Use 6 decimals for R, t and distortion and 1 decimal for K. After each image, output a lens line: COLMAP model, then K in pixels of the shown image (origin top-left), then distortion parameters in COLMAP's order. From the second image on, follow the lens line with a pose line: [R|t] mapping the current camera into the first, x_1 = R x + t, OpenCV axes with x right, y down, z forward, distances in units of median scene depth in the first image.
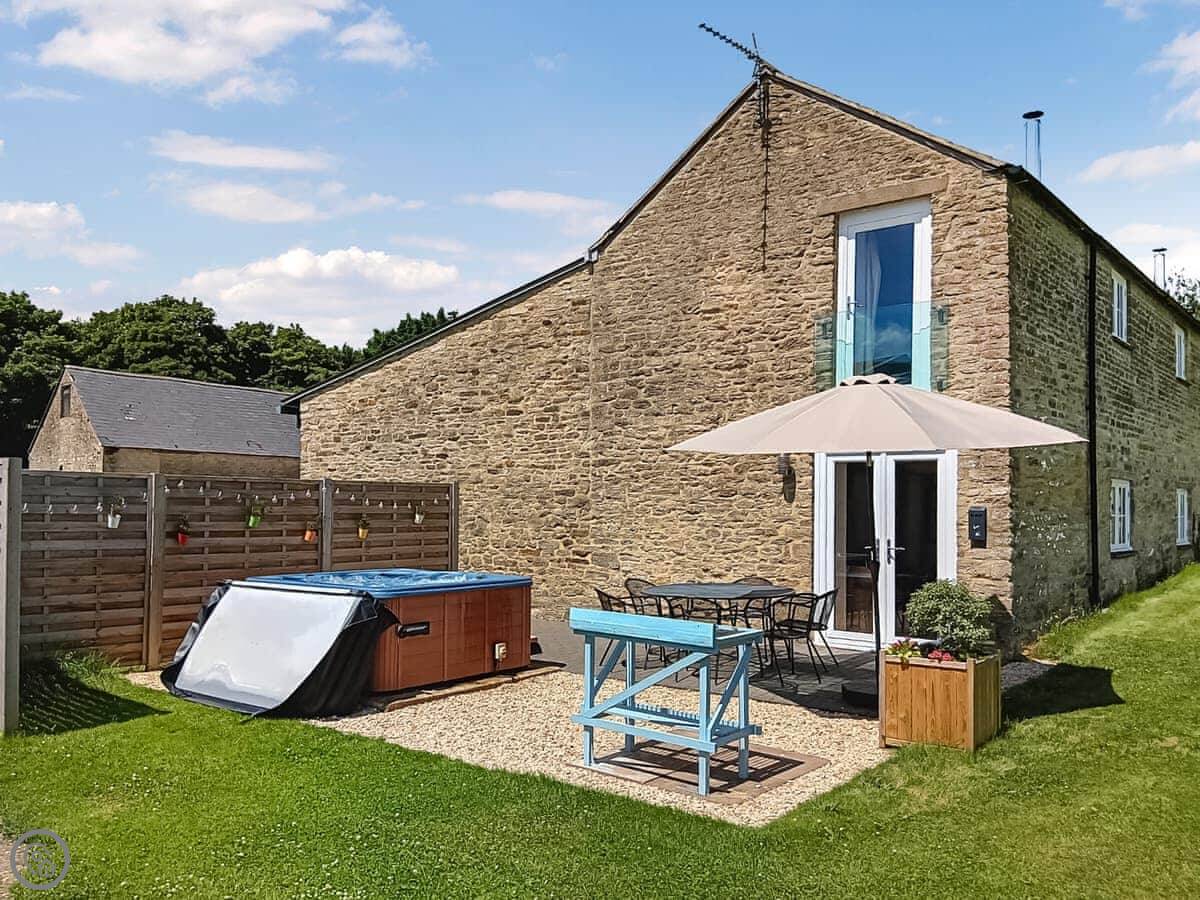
lens RADIAL K [[894.3, 0, 600.0], [0, 894.3, 450.0], [0, 0, 1]] dist [0.006757, -0.053944]
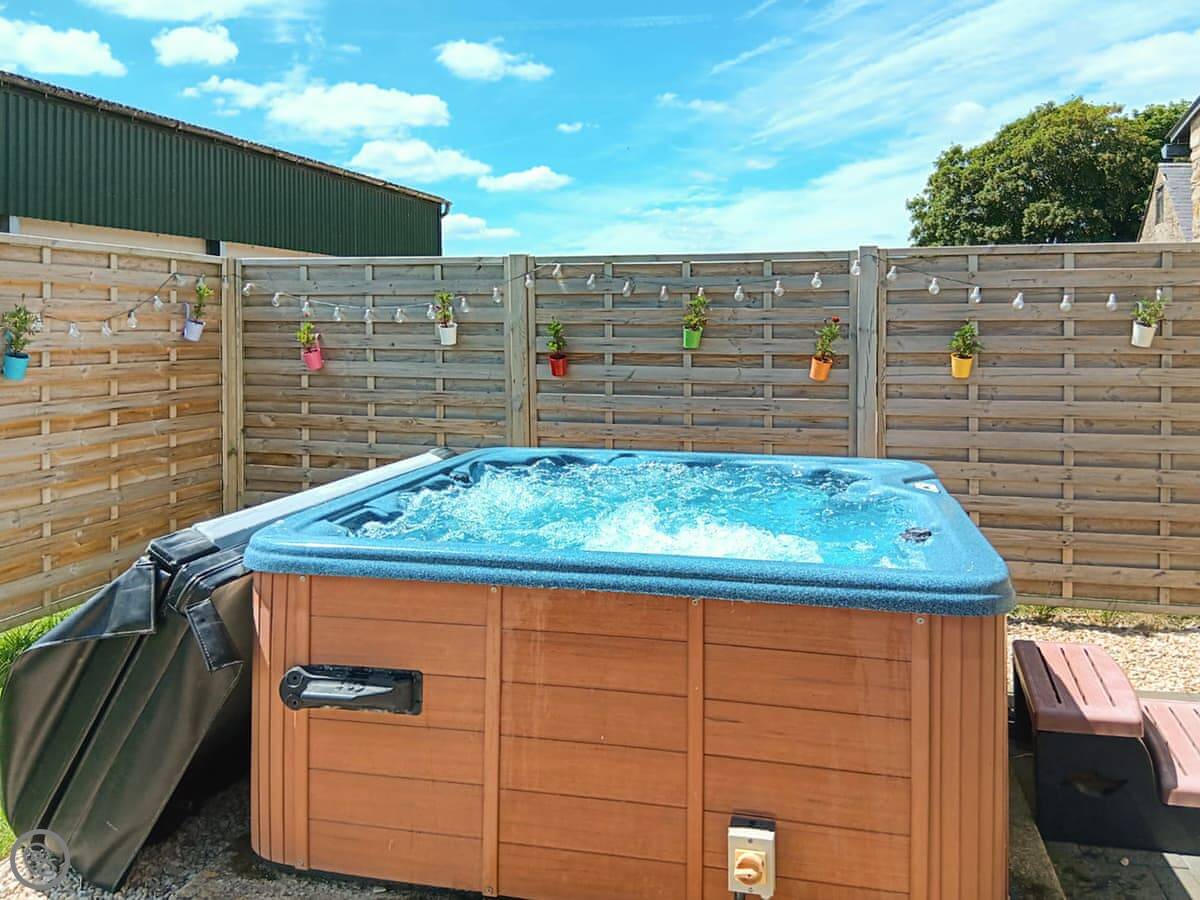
lens RADIAL K [[894.3, 0, 600.0], [0, 894.3, 450.0], [0, 0, 1]] dist [0.006757, -0.053944]
pose [[0.397069, 0.121632, -0.909693, 0.074519], [0.063657, 0.985143, 0.159505, 0.055997], [0.915579, -0.121242, 0.383426, 0.715137]]
